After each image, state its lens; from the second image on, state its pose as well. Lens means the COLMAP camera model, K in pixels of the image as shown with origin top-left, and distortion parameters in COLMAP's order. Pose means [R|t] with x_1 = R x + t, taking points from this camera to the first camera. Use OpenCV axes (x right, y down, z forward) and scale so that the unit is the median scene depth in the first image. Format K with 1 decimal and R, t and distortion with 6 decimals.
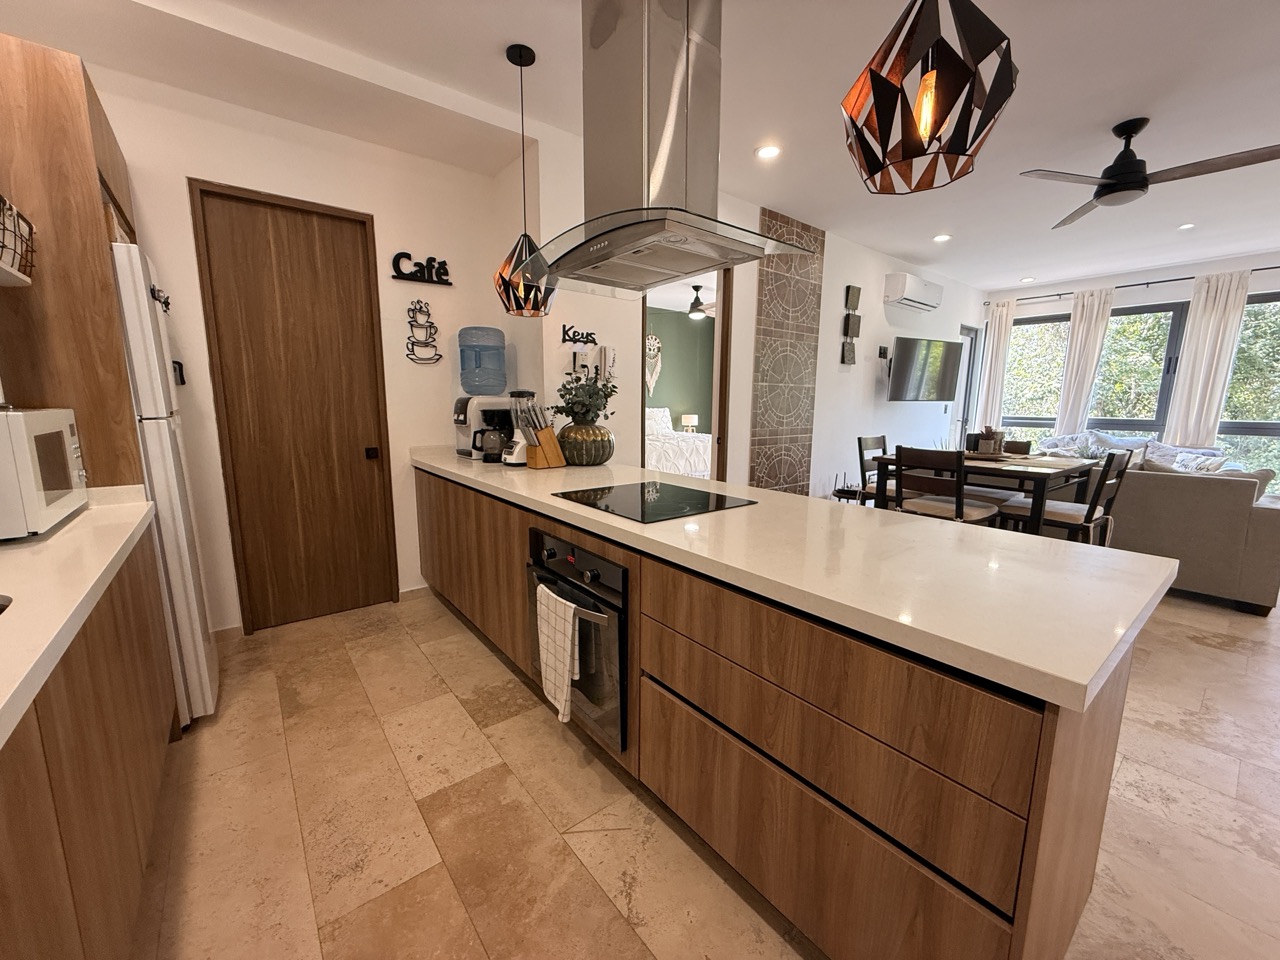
lens RADIAL K [[510.8, 0, 634.7], [0, 510.8, 481.8], [0, 0, 1]] dist [0.007201, -0.001535]
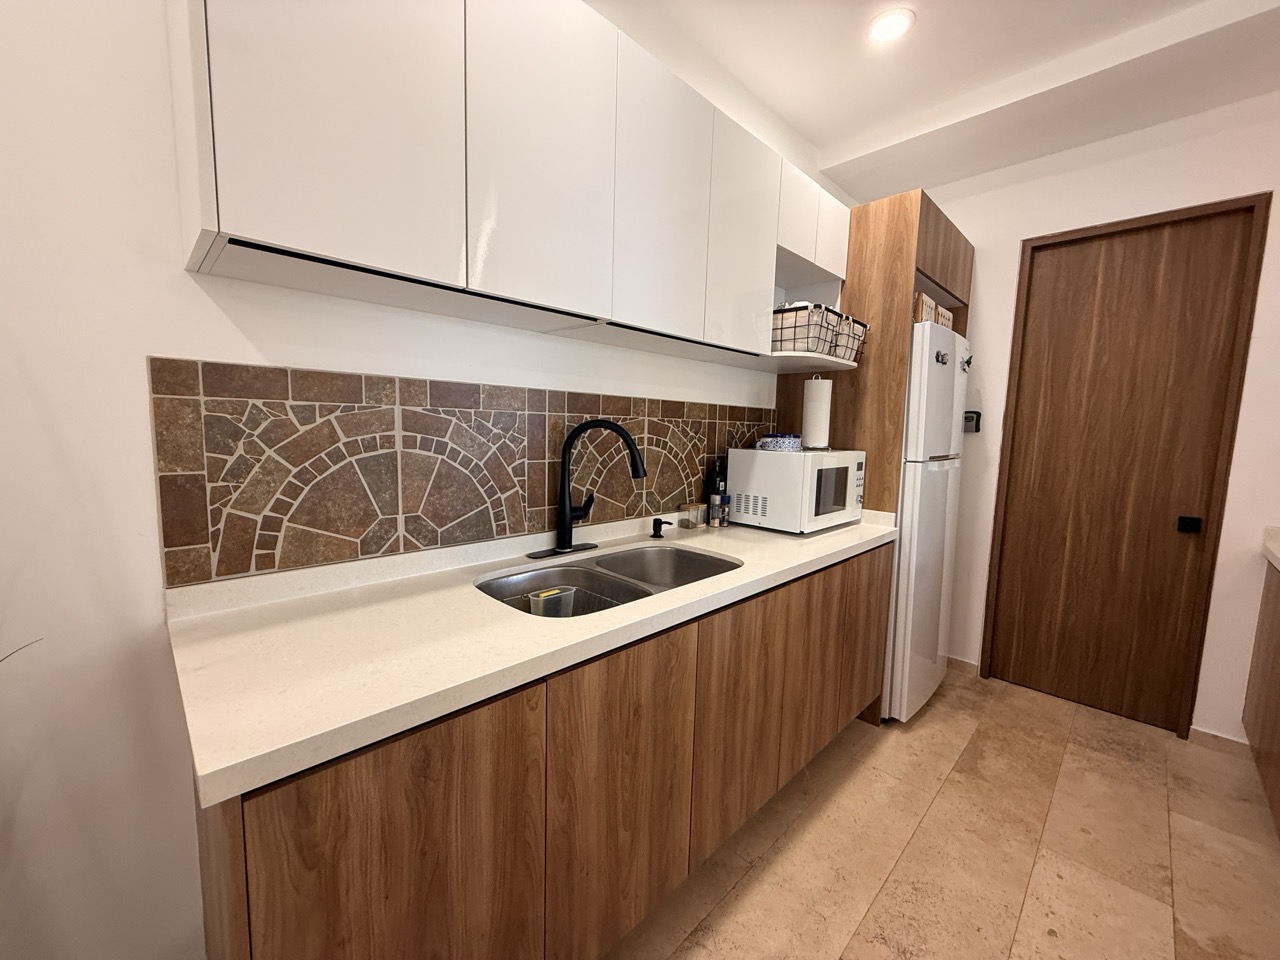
lens RADIAL K [[510.8, 0, 638.3], [0, 510.8, 481.3], [0, 0, 1]] dist [0.007201, -0.001535]
pose [[0.126483, 0.101752, -0.986736, 0.113691], [-0.178761, 0.980778, 0.078224, -0.036174], [0.975729, 0.166496, 0.142241, 0.130521]]
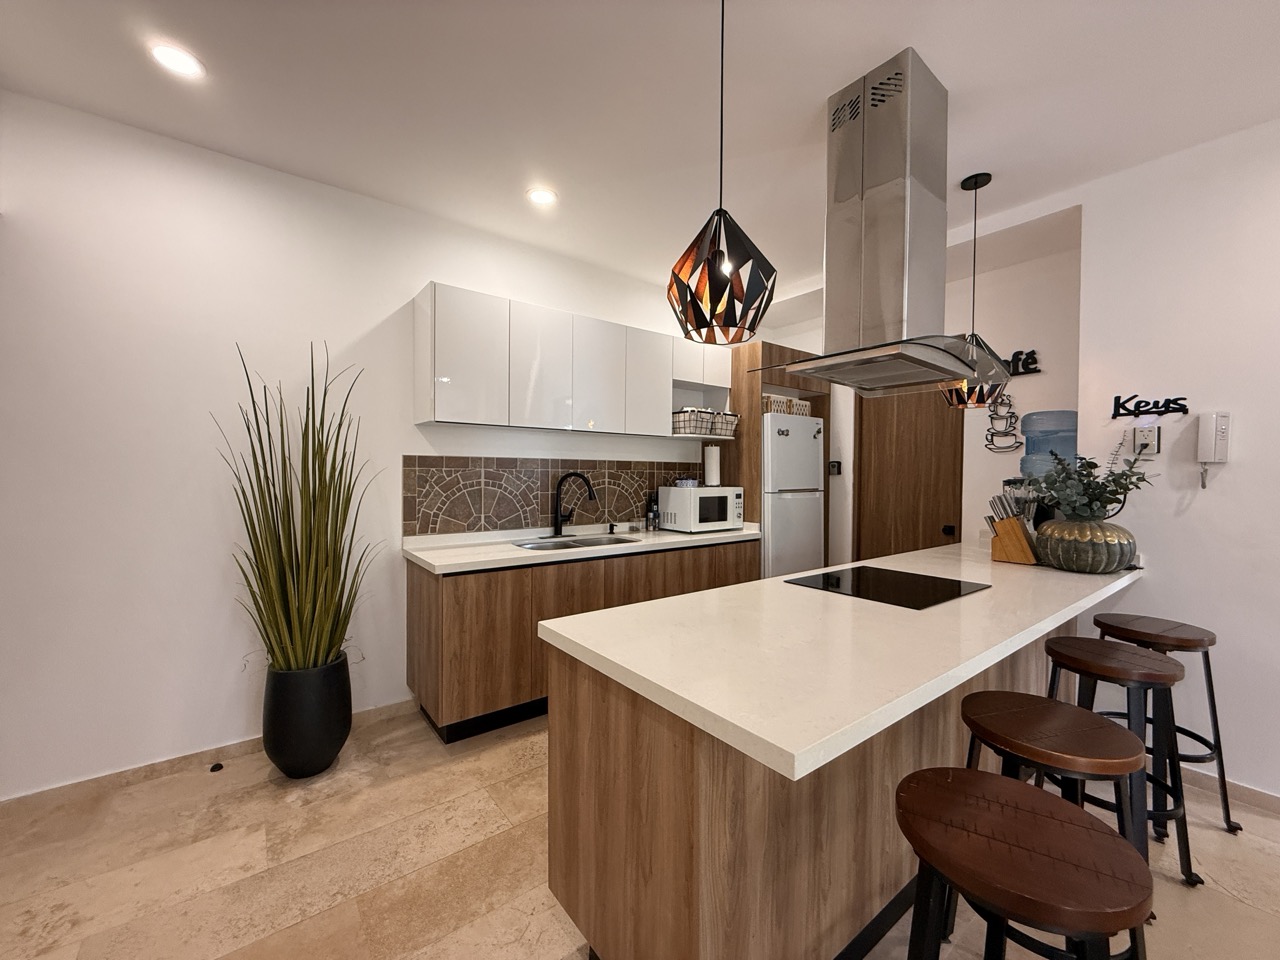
lens RADIAL K [[510.8, 0, 635.3], [0, 510.8, 482.1], [0, 0, 1]] dist [0.007201, -0.001535]
pose [[-0.011414, 0.011867, -0.999864, 0.726427], [-0.164127, 0.986346, 0.013581, -0.068682], [0.986373, 0.164260, -0.009310, 0.313482]]
